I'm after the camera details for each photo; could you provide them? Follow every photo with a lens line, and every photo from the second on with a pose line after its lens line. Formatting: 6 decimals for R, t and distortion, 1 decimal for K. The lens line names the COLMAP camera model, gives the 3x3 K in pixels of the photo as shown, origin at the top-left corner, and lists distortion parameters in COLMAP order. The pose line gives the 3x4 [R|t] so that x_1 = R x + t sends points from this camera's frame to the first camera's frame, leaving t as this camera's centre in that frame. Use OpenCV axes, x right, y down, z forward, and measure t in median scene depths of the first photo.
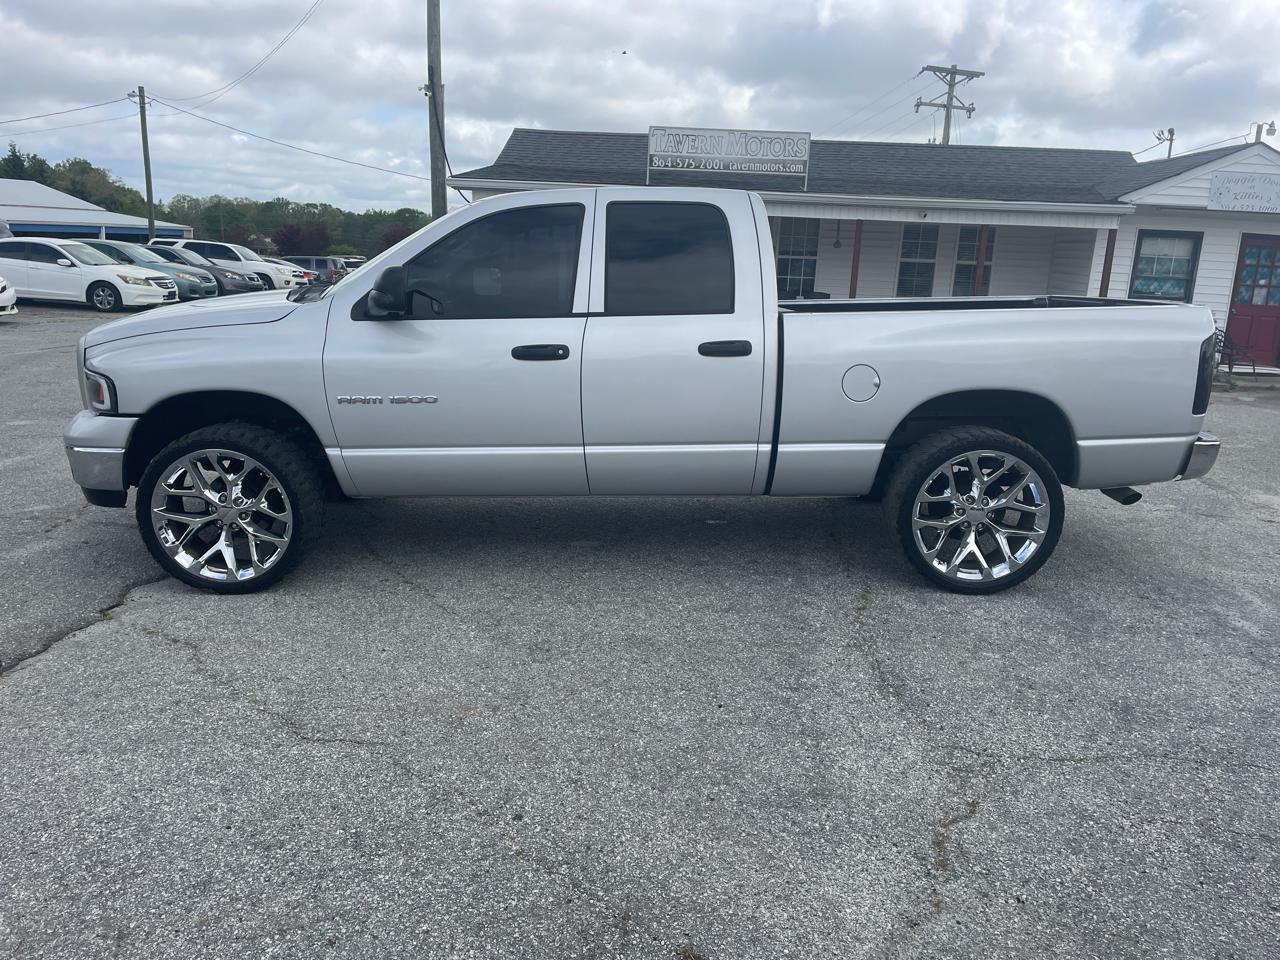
lens RADIAL K [[955.4, 0, 645.4], [0, 955.4, 478.1], [0, 0, 1]] dist [0.090557, -0.113037]
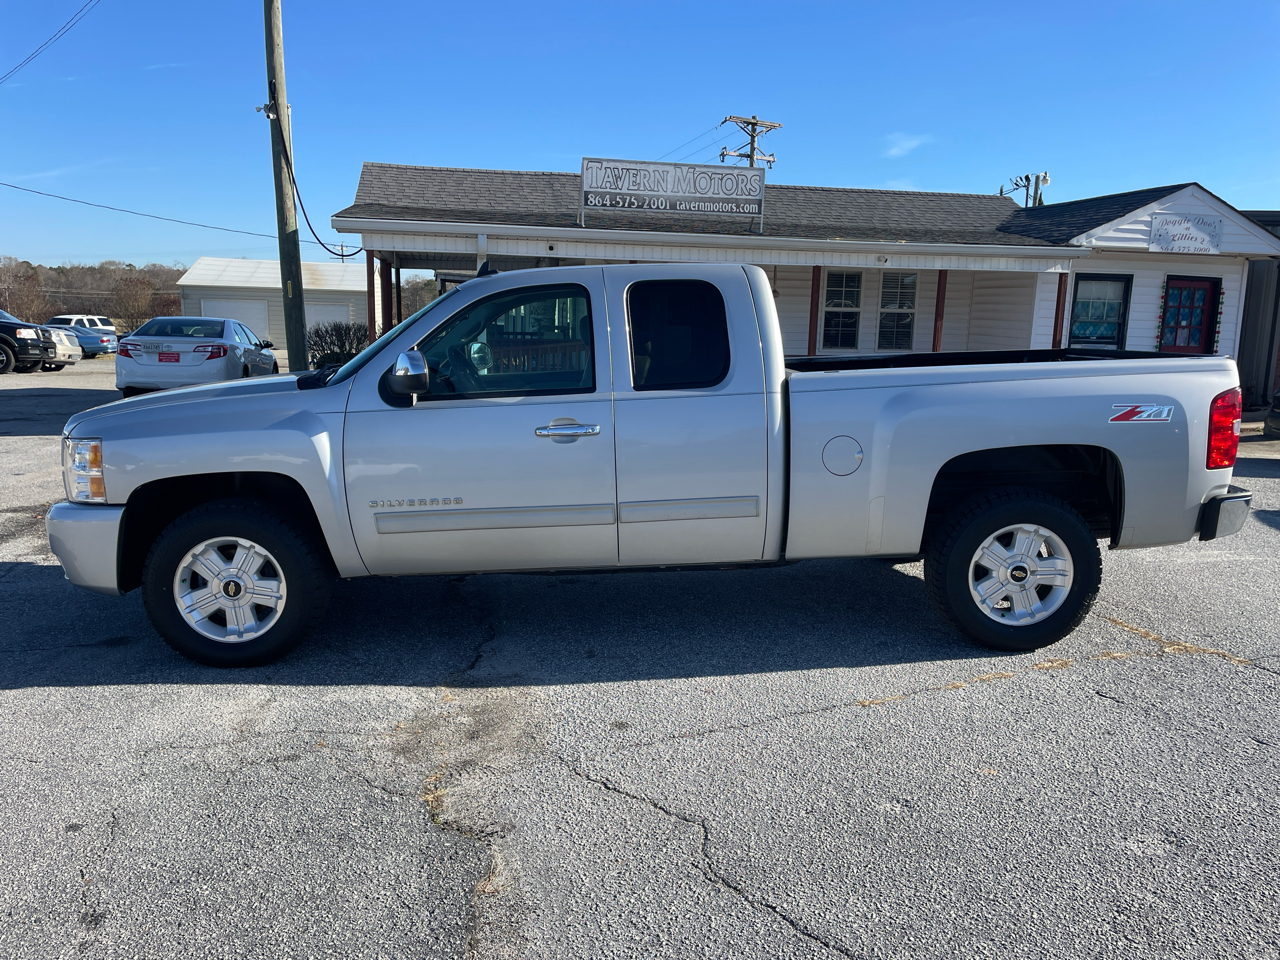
lens RADIAL K [[955.4, 0, 645.4], [0, 955.4, 478.1], [0, 0, 1]] dist [0.090557, -0.113037]
pose [[0.965763, -0.066451, 0.250770, -0.166973], [0.078550, 0.996165, -0.038539, -0.050060], [-0.247248, 0.056918, 0.967279, 0.188245]]
